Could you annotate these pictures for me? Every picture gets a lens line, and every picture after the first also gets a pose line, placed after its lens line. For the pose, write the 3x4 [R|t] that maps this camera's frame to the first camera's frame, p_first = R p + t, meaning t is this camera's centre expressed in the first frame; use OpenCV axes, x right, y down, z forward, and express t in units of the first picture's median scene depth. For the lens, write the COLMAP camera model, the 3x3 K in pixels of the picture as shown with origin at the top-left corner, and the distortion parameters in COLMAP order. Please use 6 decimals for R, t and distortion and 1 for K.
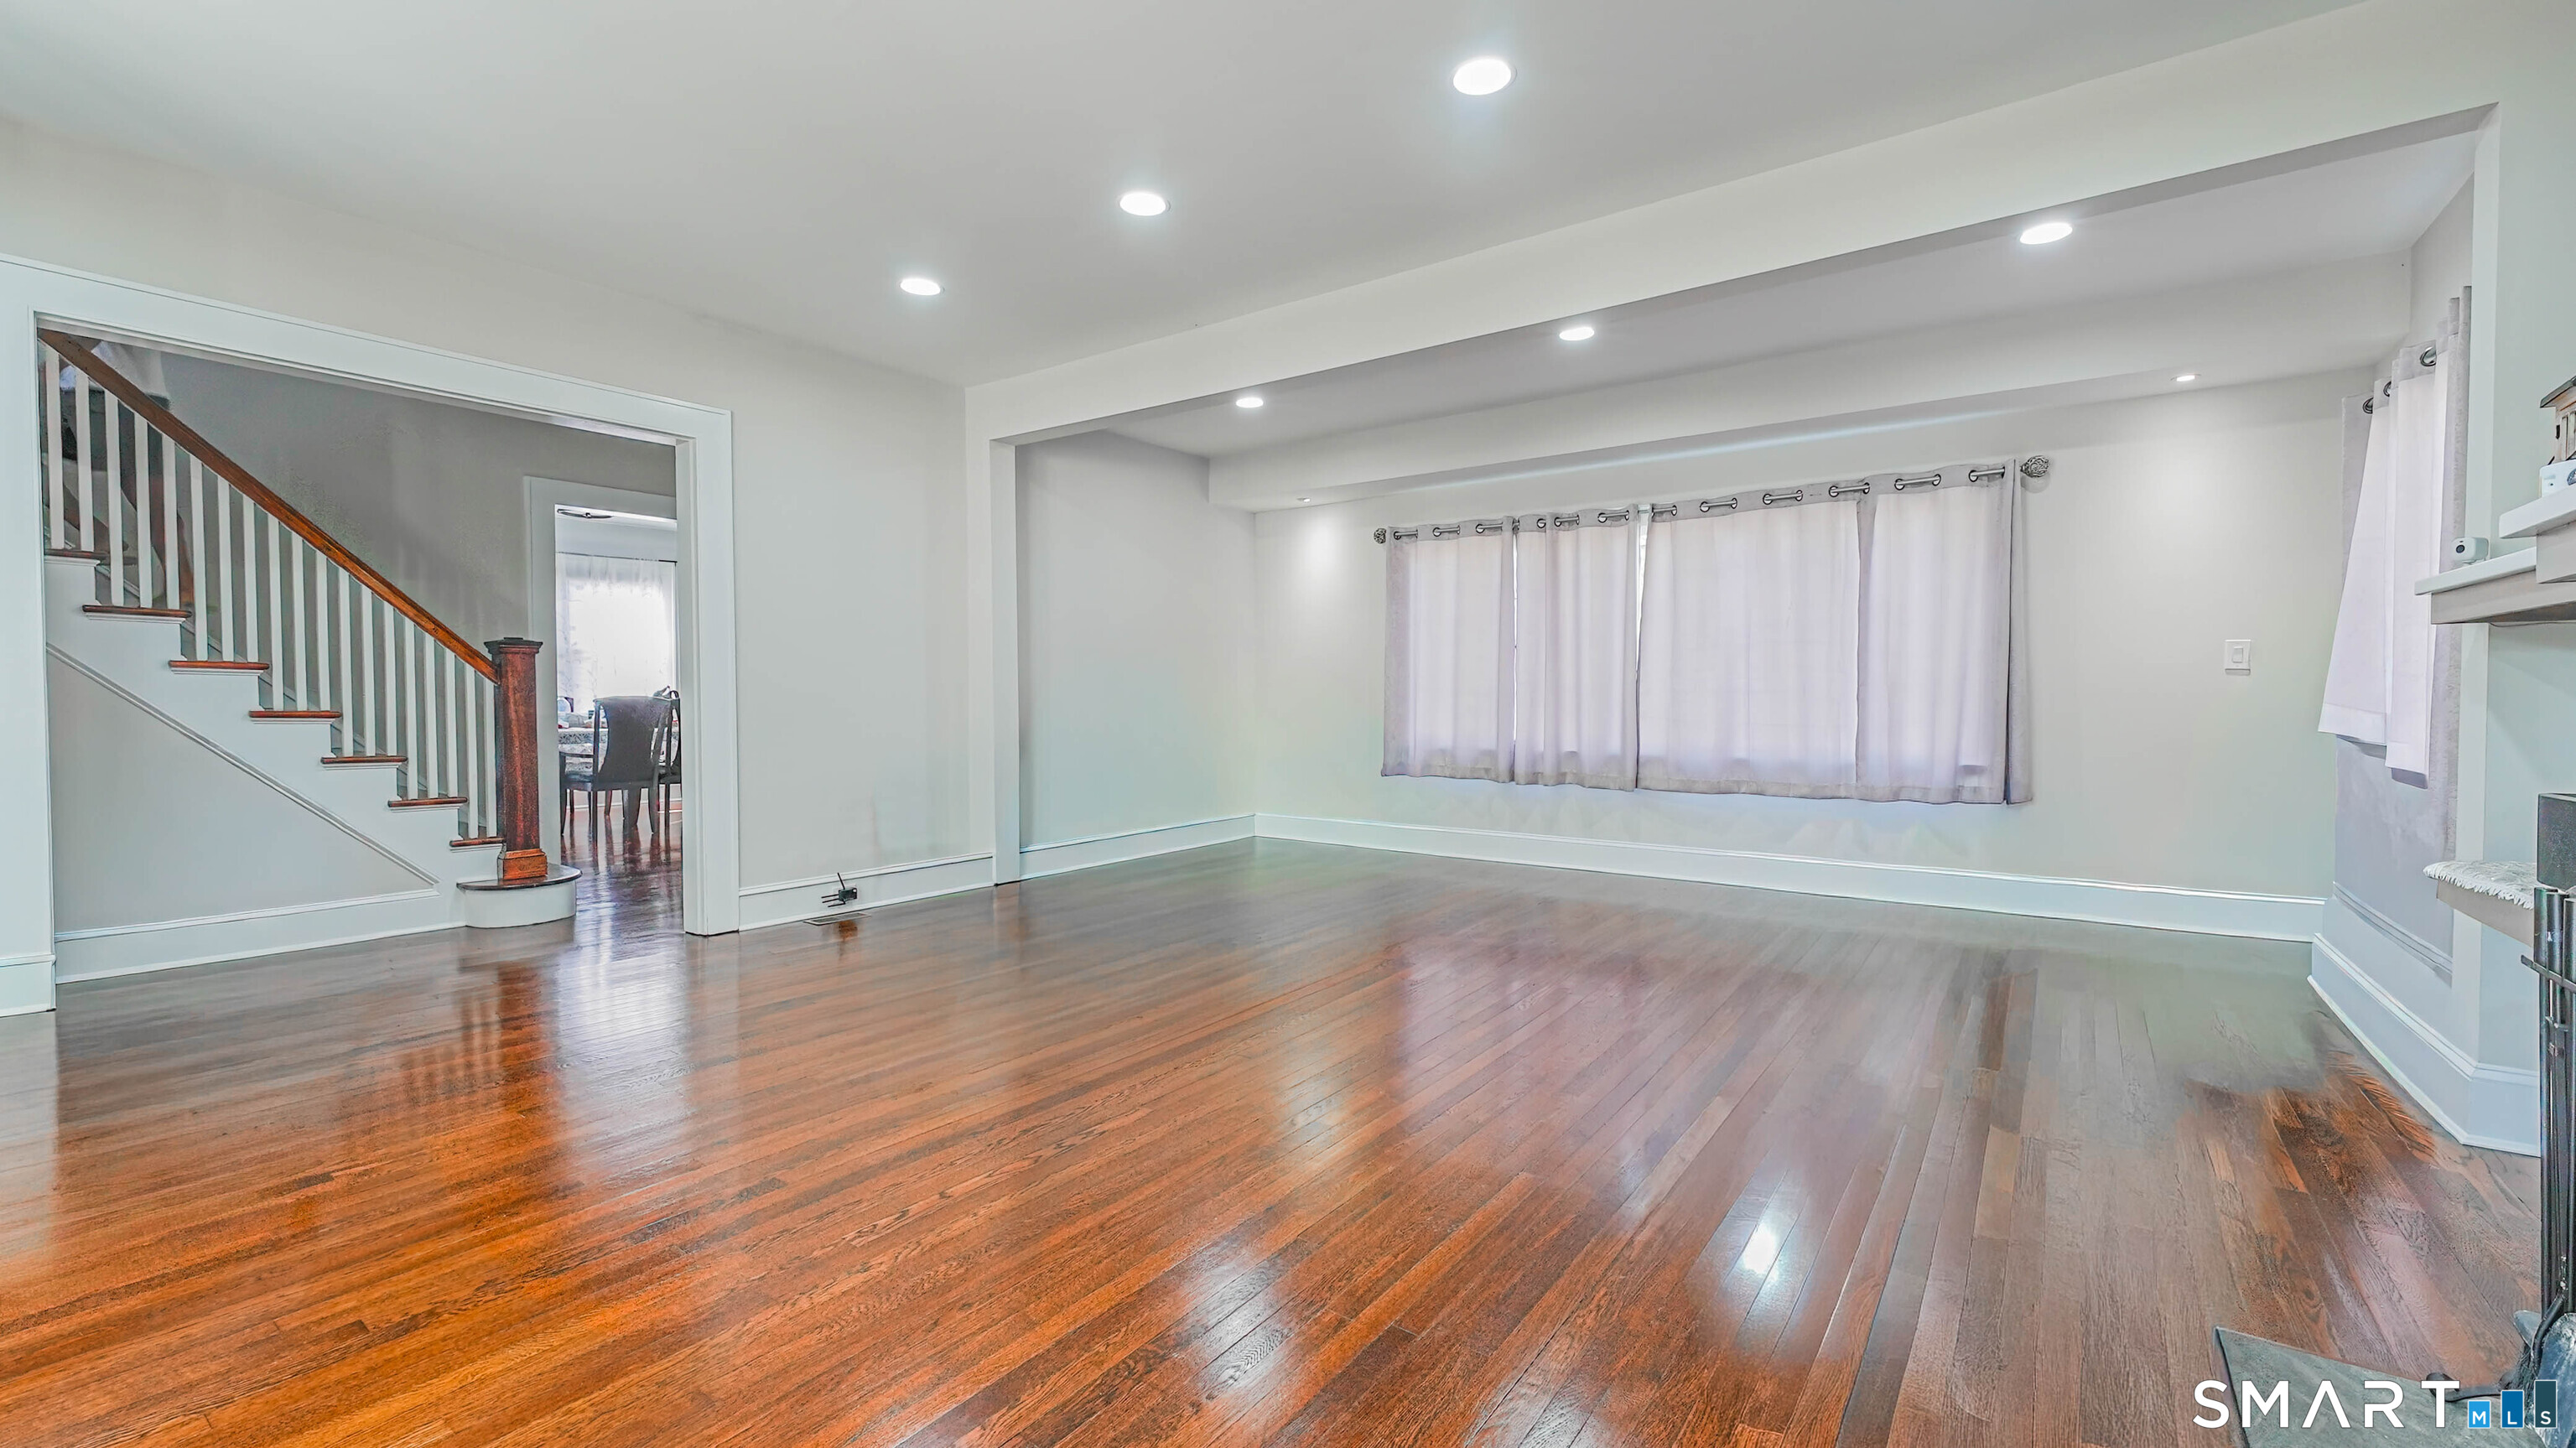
lens RADIAL K [[1047.8, 0, 1283.6], [0, 1047.8, 713.2], [0, 0, 1]] dist [-0.000852, 0.000113]
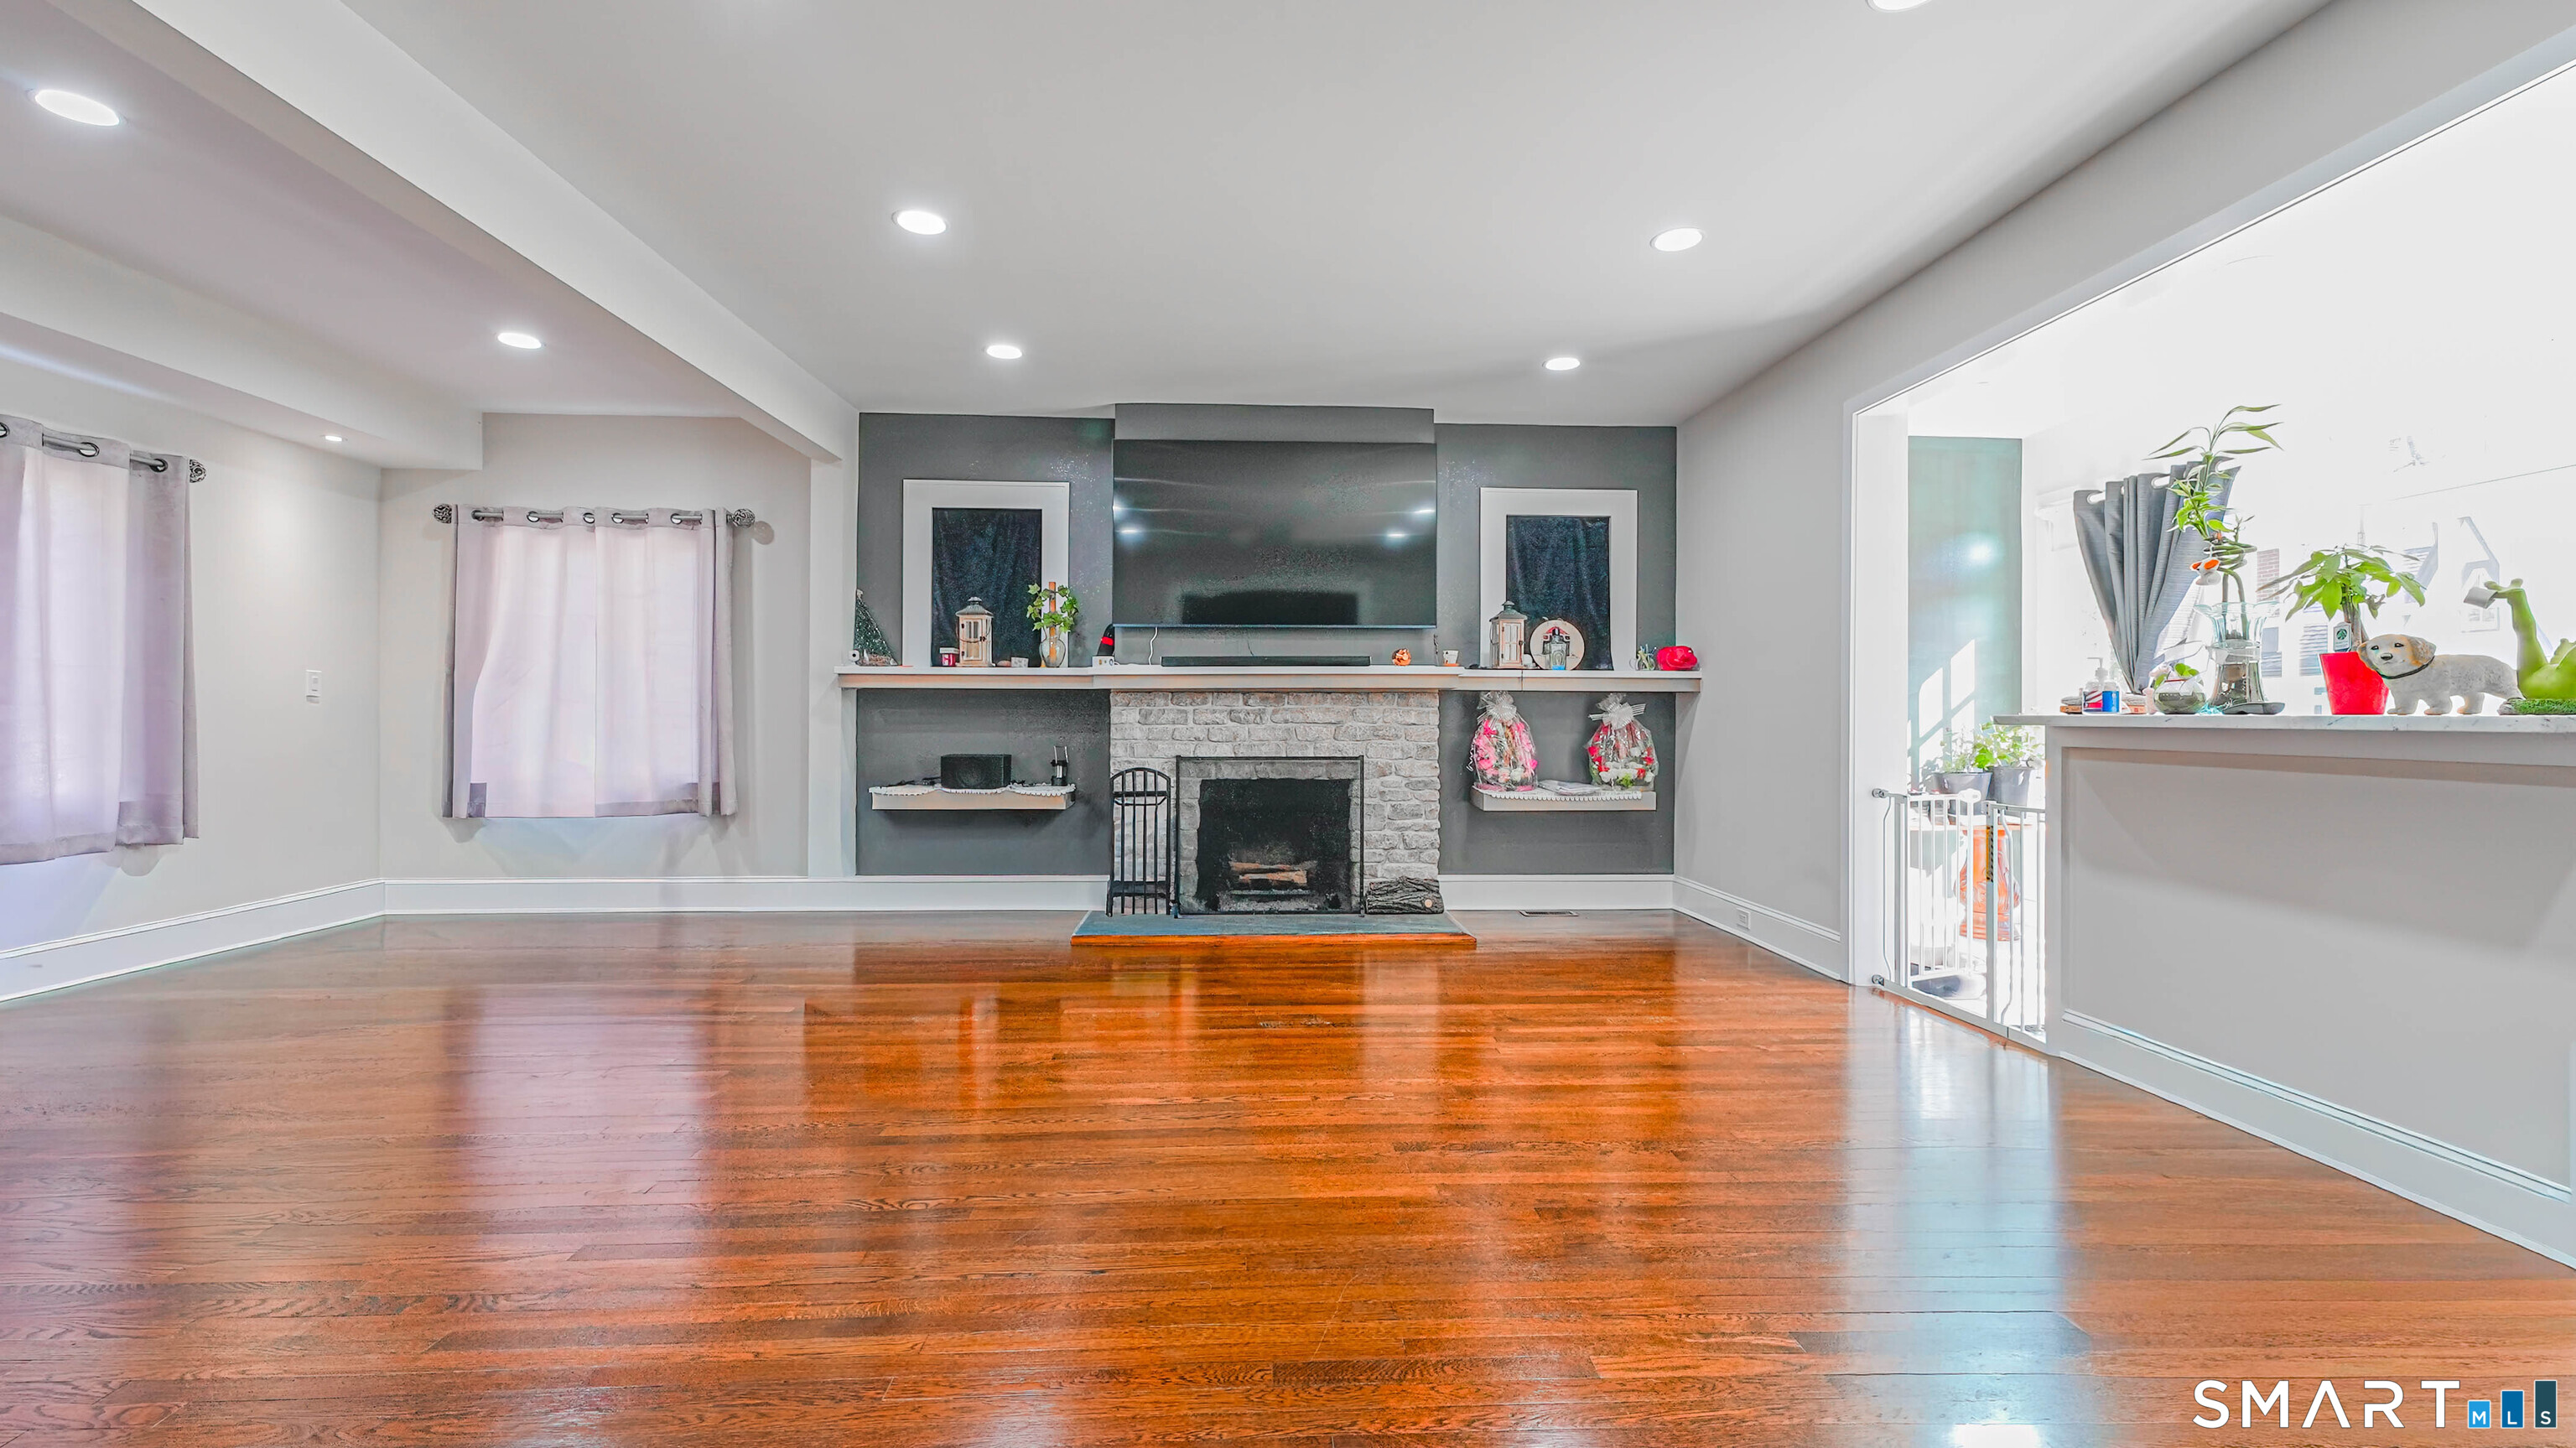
lens RADIAL K [[1047.8, 0, 1273.4], [0, 1047.8, 716.5], [0, 0, 1]] dist [-0.000852, 0.000113]
pose [[-0.620277, 0.001492, 0.784382, -0.503160], [0.011858, 0.999902, 0.007476, -0.013020], [-0.784294, 0.013938, -0.620233, 0.701211]]
